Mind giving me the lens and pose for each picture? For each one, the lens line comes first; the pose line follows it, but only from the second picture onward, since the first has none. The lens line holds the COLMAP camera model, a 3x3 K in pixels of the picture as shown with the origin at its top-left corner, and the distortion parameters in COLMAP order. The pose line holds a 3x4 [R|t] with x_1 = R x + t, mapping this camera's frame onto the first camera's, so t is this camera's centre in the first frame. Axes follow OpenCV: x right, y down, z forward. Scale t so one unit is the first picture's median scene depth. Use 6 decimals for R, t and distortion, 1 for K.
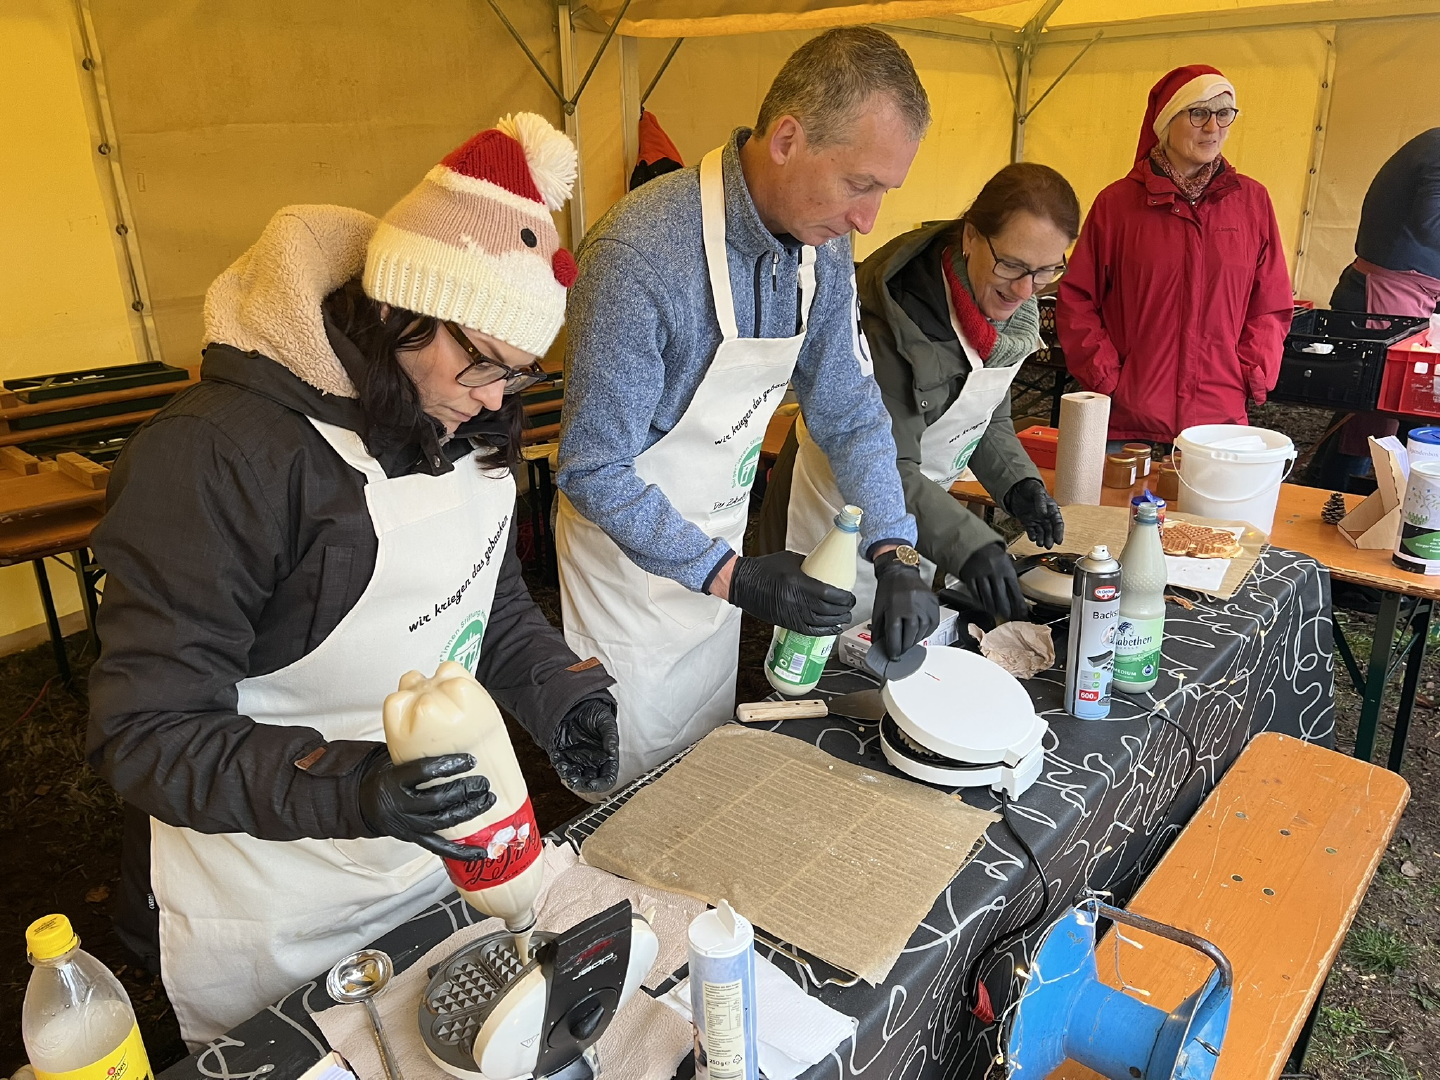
lens RADIAL K [[1085.7, 0, 717.1], [0, 1085.7, 539.4], [0, 0, 1]] dist [0.039237, -0.054596]
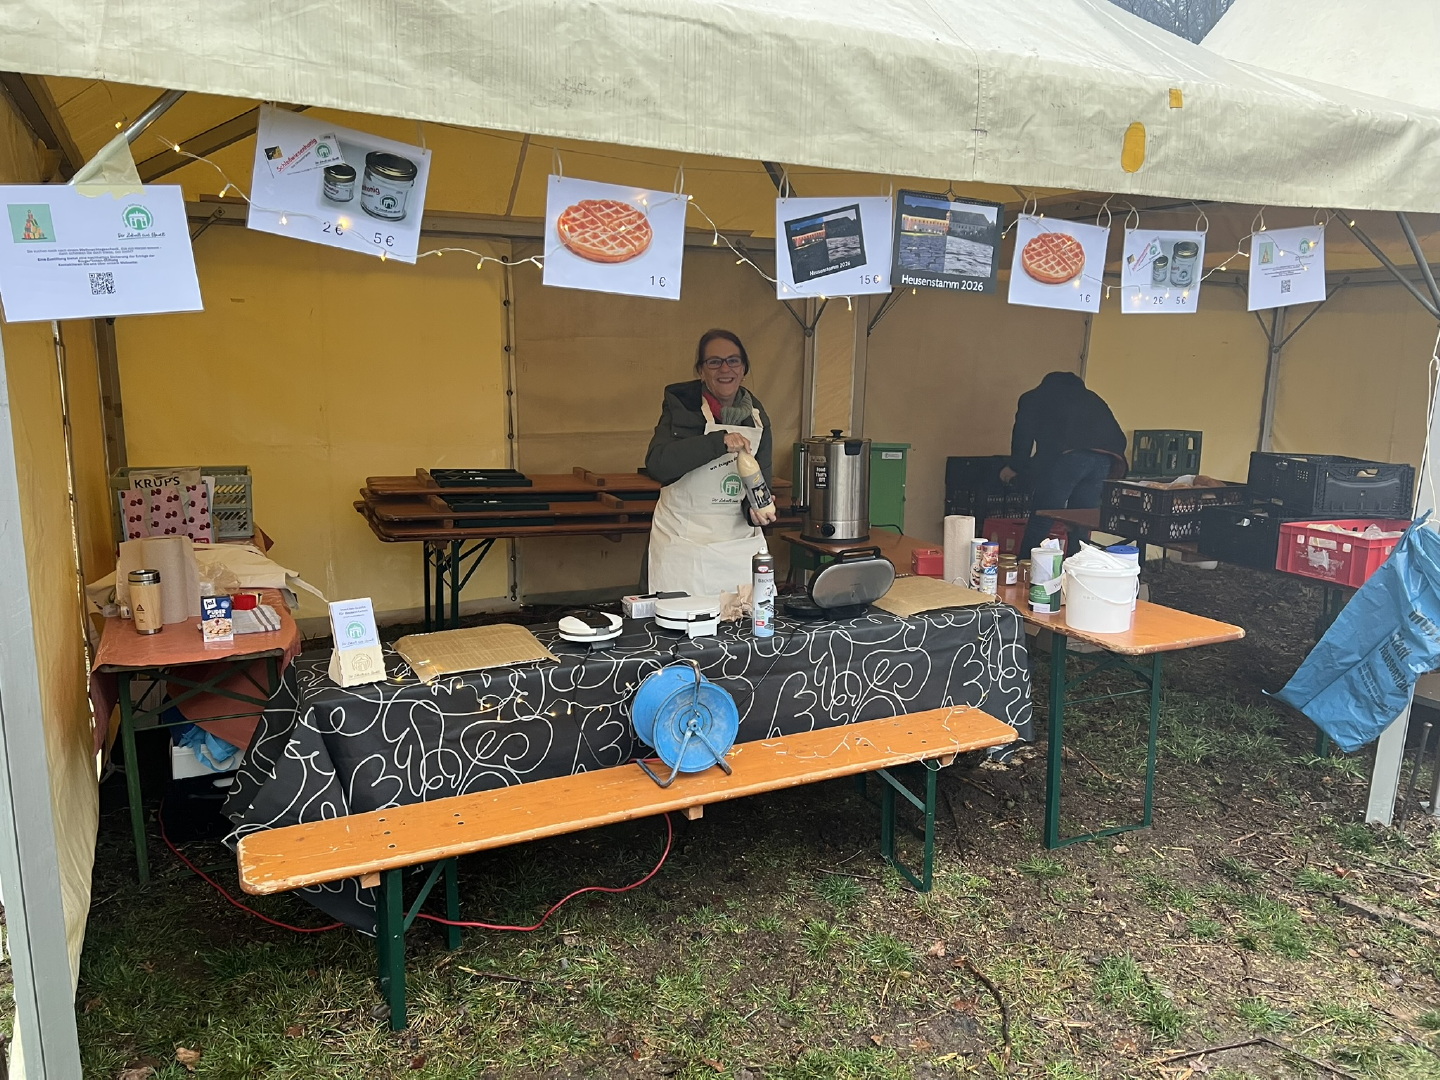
lens RADIAL K [[1085.7, 0, 725.1], [0, 1085.7, 543.7], [0, 0, 1]] dist [0.039237, -0.054596]
pose [[0.918230, 0.103106, -0.382390, 0.459178], [-0.167966, 0.975767, -0.140233, 0.137015], [0.358665, 0.192995, 0.913297, -0.414773]]
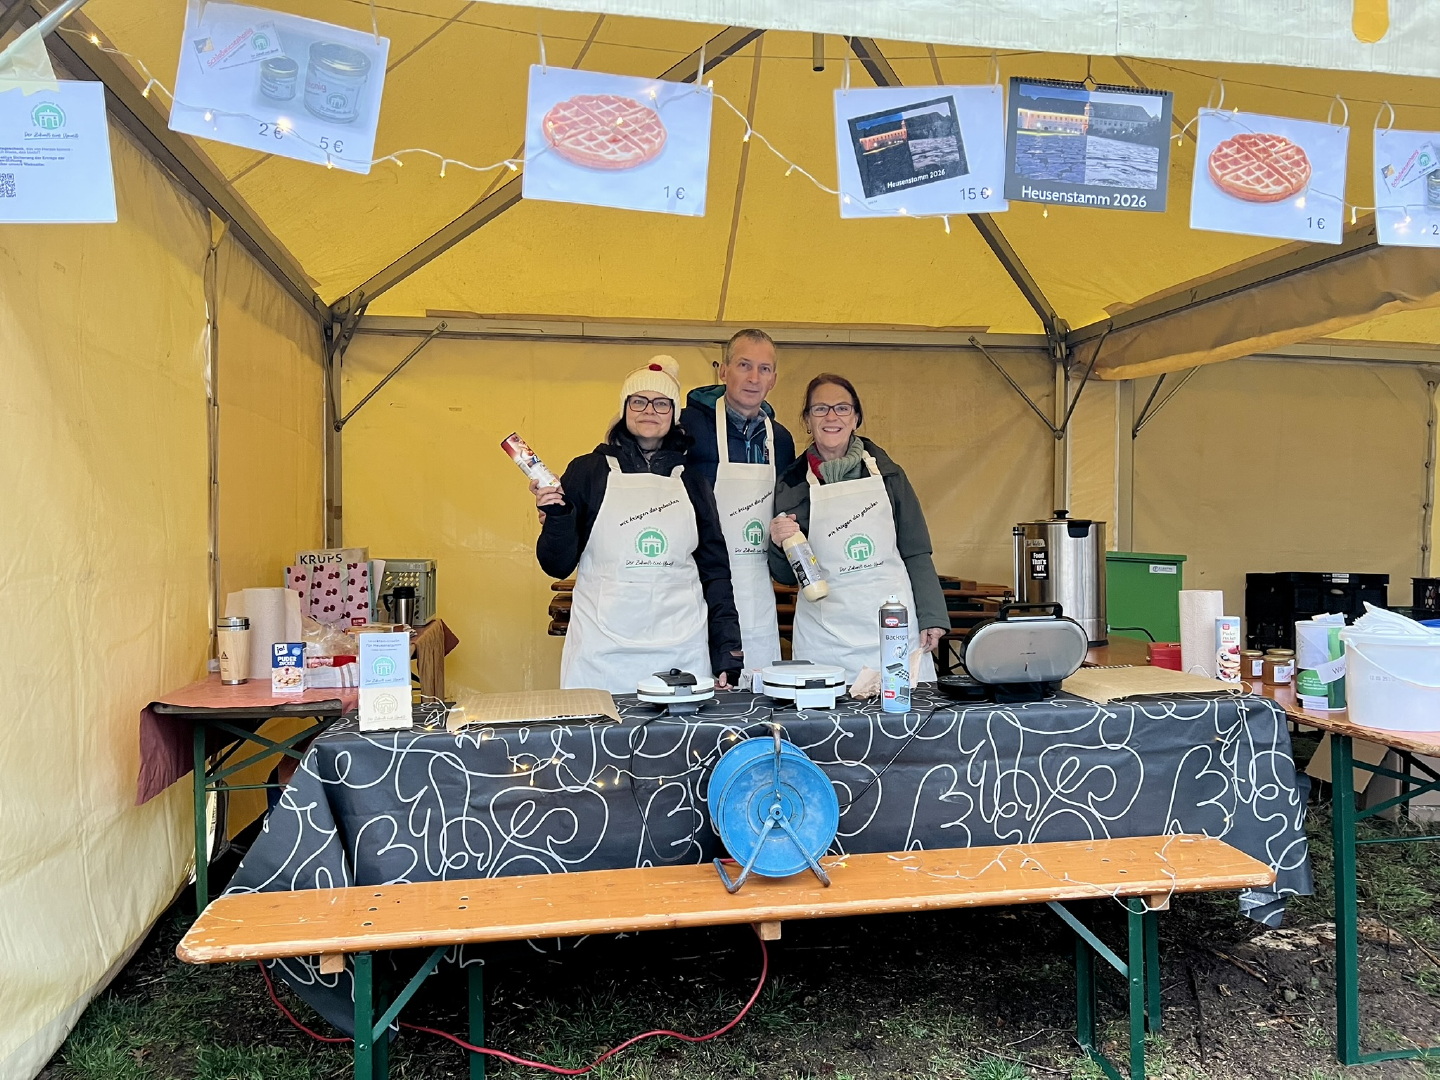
lens RADIAL K [[1085.7, 0, 717.0], [0, 1085.7, 538.0], [0, 0, 1]] dist [0.039237, -0.054596]
pose [[0.763118, 0.023759, -0.645822, 0.510189], [-0.239895, 0.938337, -0.248946, 0.176113], [0.600084, 0.344905, 0.721761, -0.170852]]
